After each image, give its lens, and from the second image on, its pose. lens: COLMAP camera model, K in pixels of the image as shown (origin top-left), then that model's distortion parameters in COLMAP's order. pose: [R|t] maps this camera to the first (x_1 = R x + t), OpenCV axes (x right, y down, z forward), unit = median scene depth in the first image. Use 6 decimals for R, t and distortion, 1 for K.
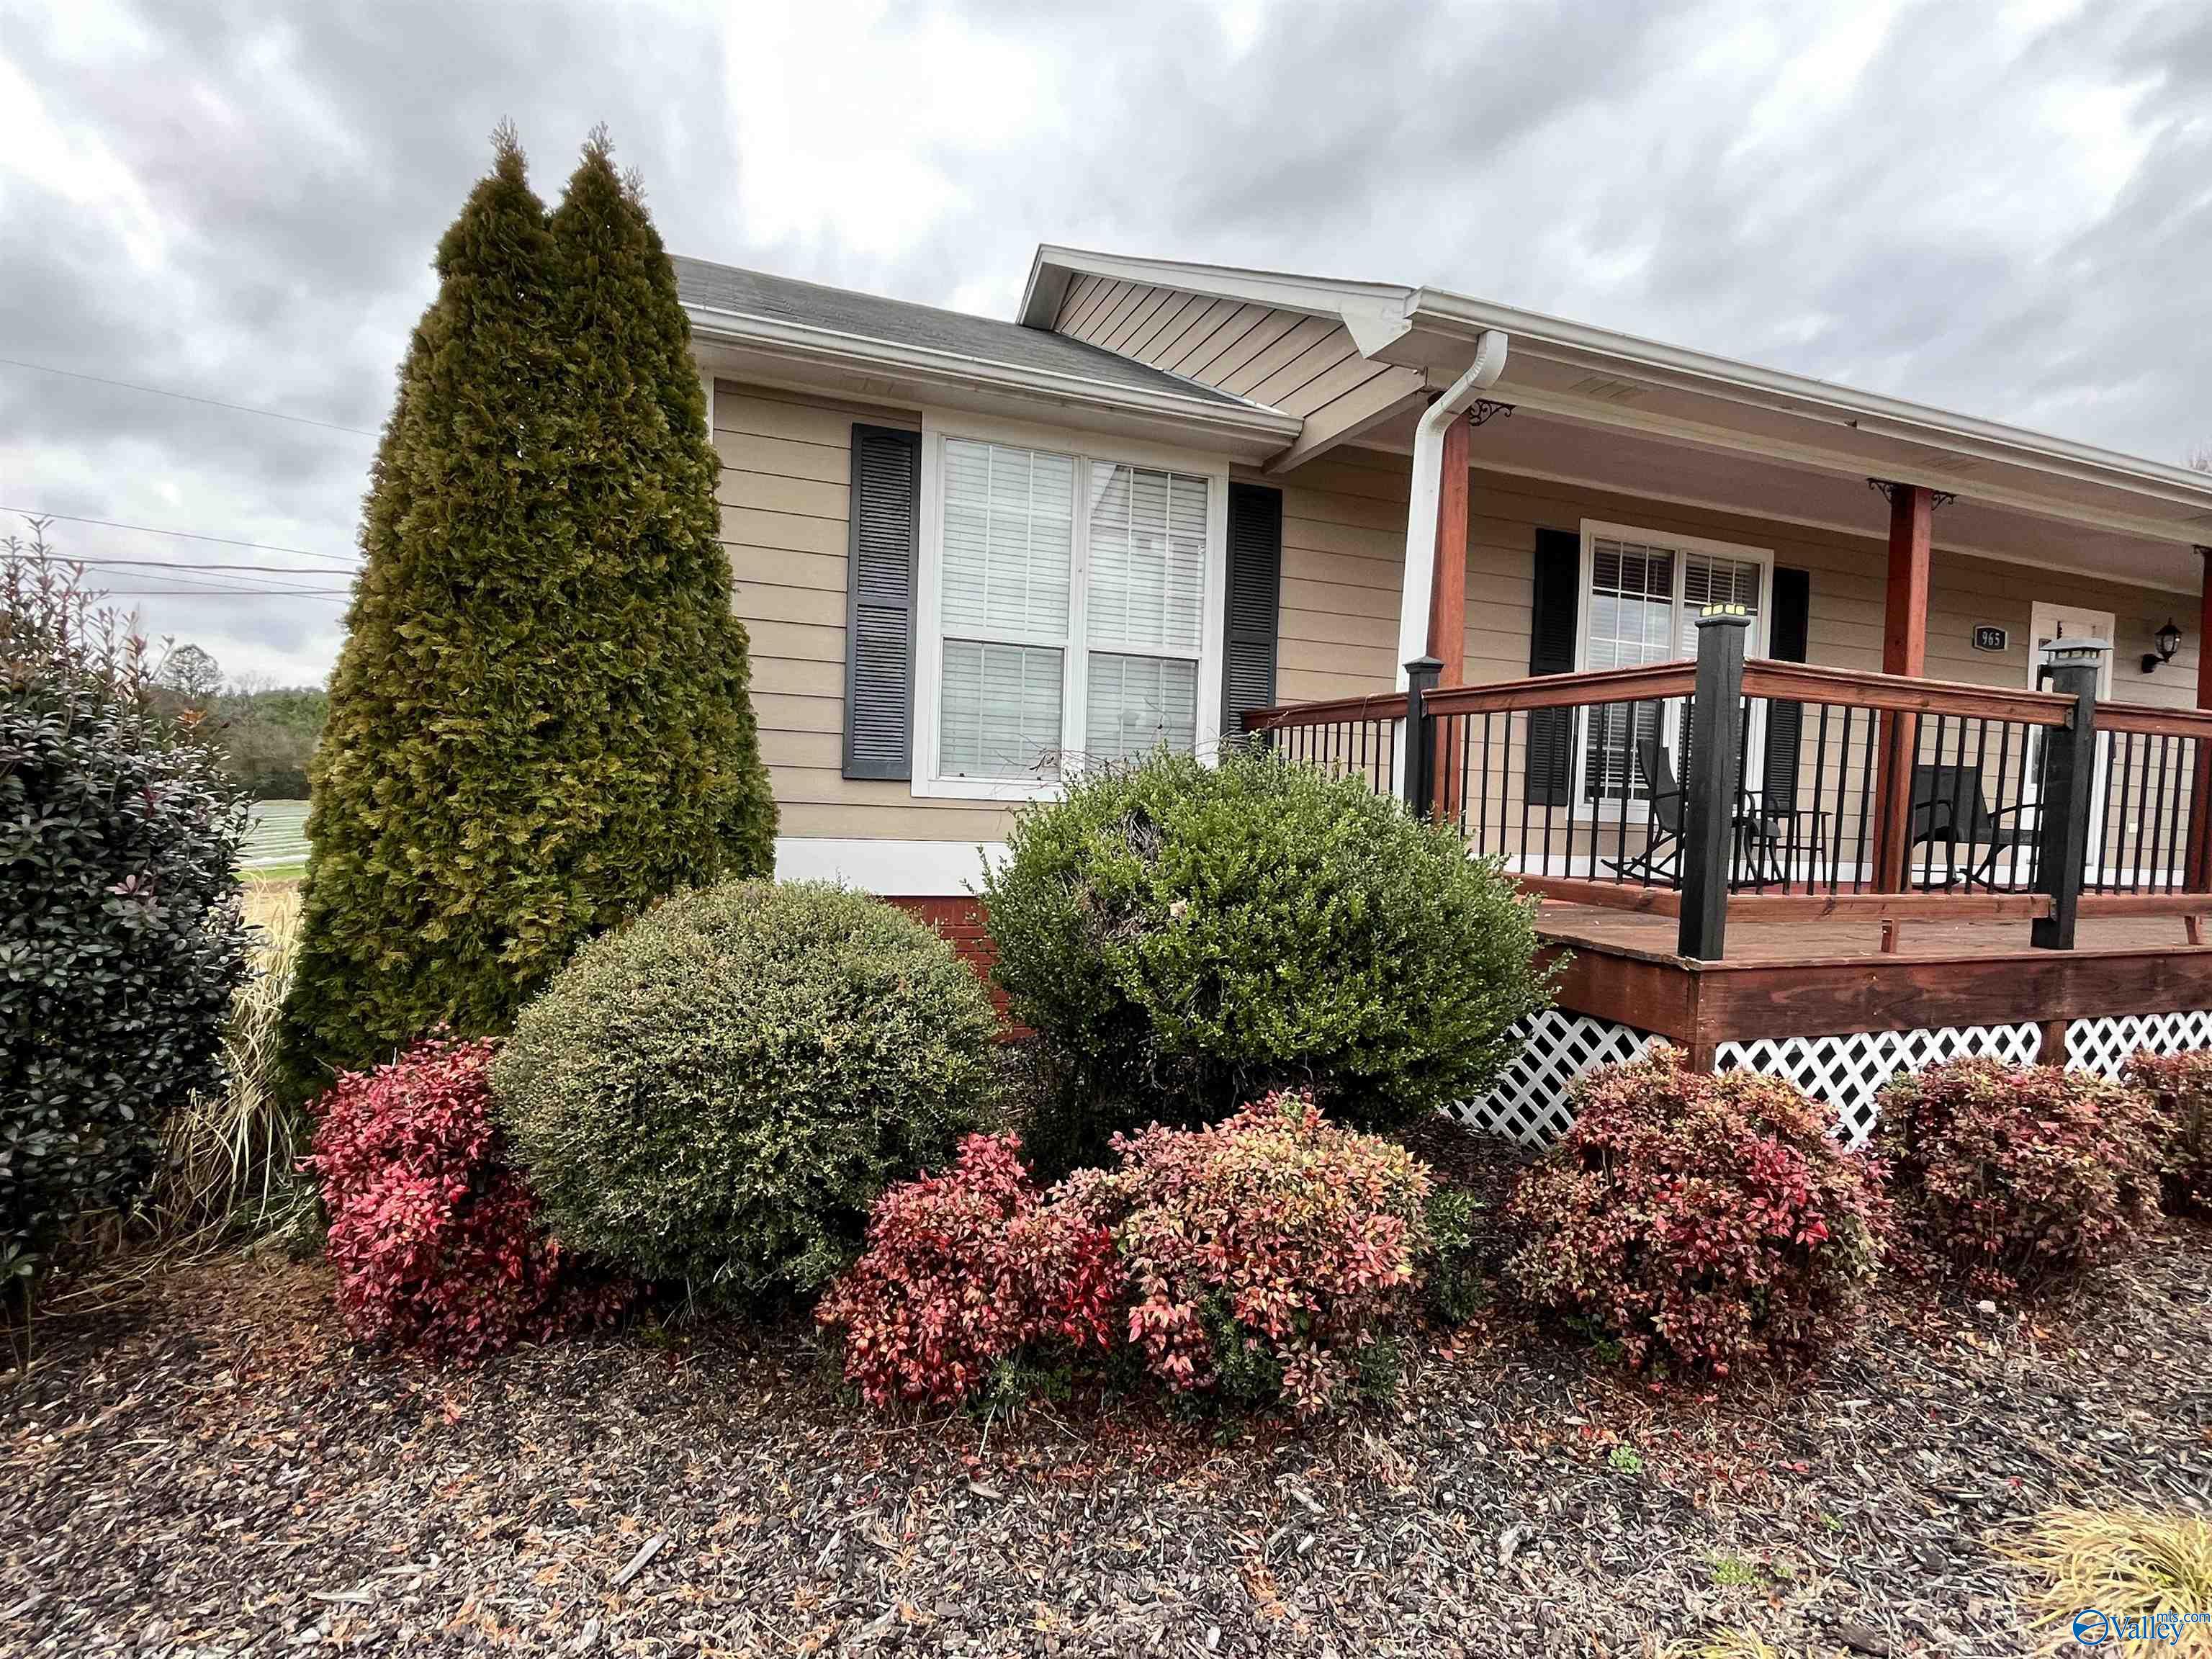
lens RADIAL K [[1033.5, 0, 1106.0], [0, 1033.5, 829.5], [0, 0, 1]] dist [-0.002408, -0.000640]
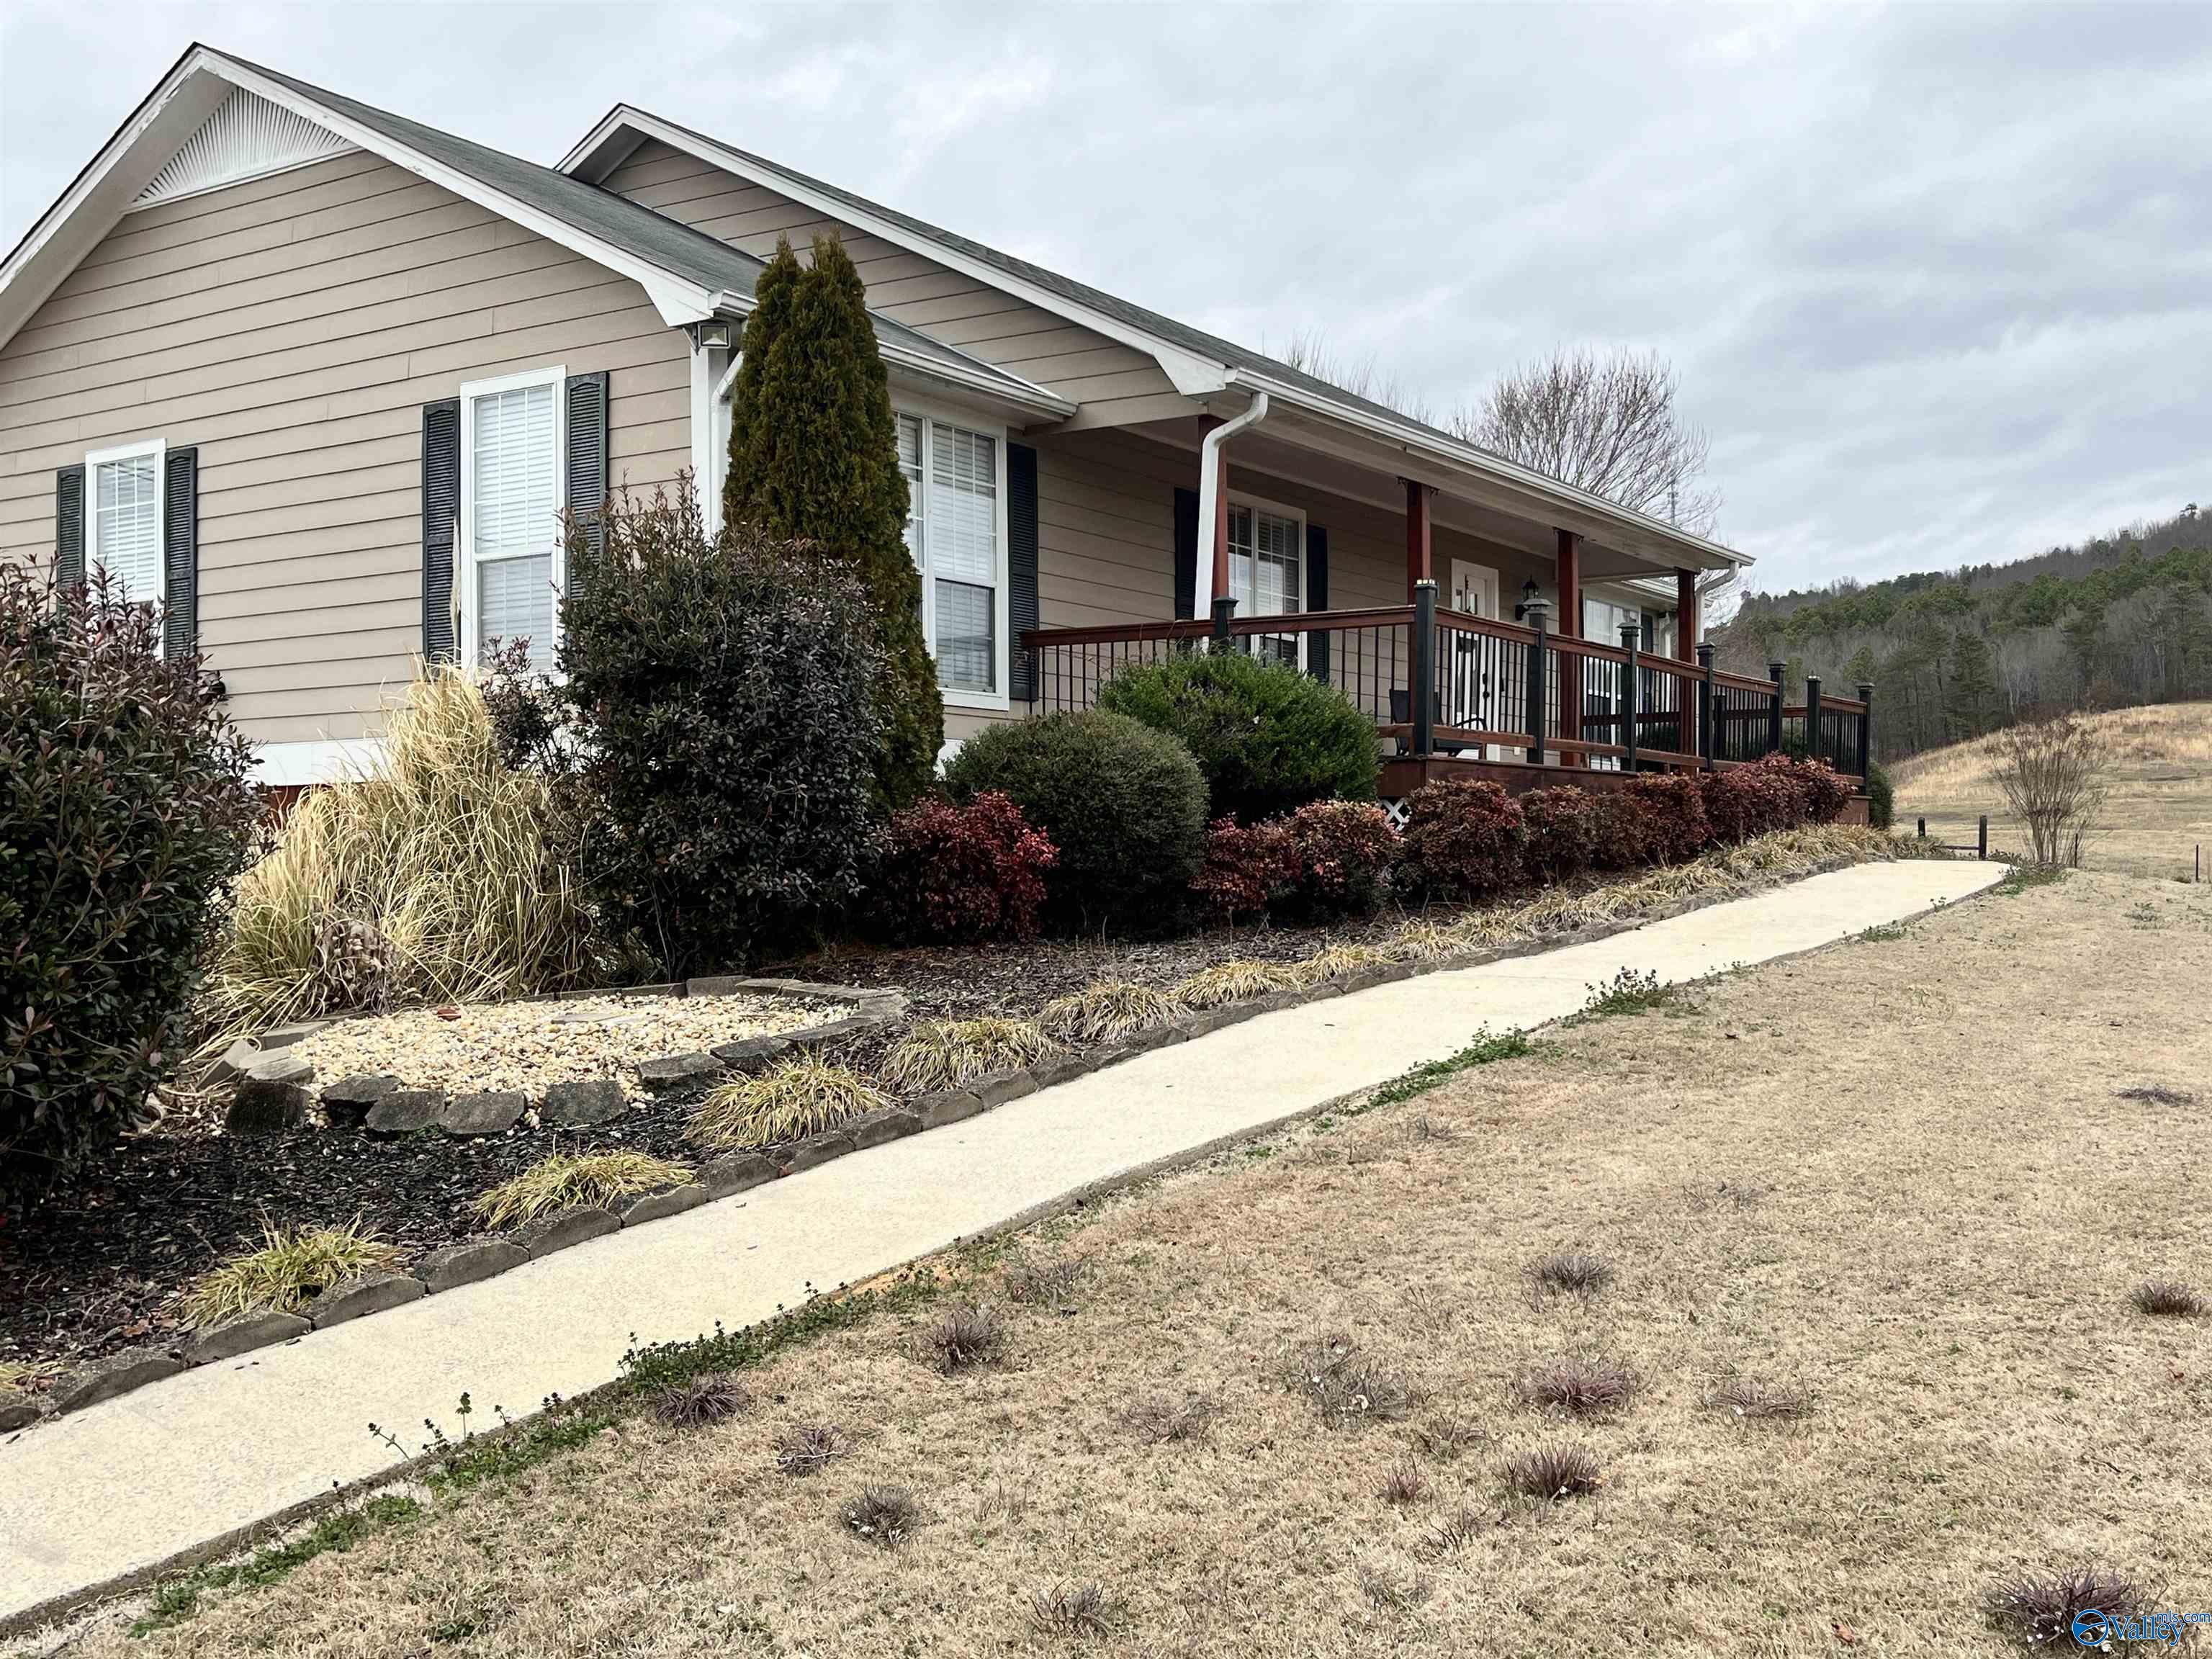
lens RADIAL K [[2207.2, 0, 1106.0], [0, 2207.2, 829.5], [0, 0, 1]] dist [0.009715, -0.007749]
pose [[0.803456, -0.030158, 0.594600, -1.352237], [0.056461, 0.998075, -0.025671, 0.189244], [-0.592681, 0.054197, 0.803612, -1.127321]]
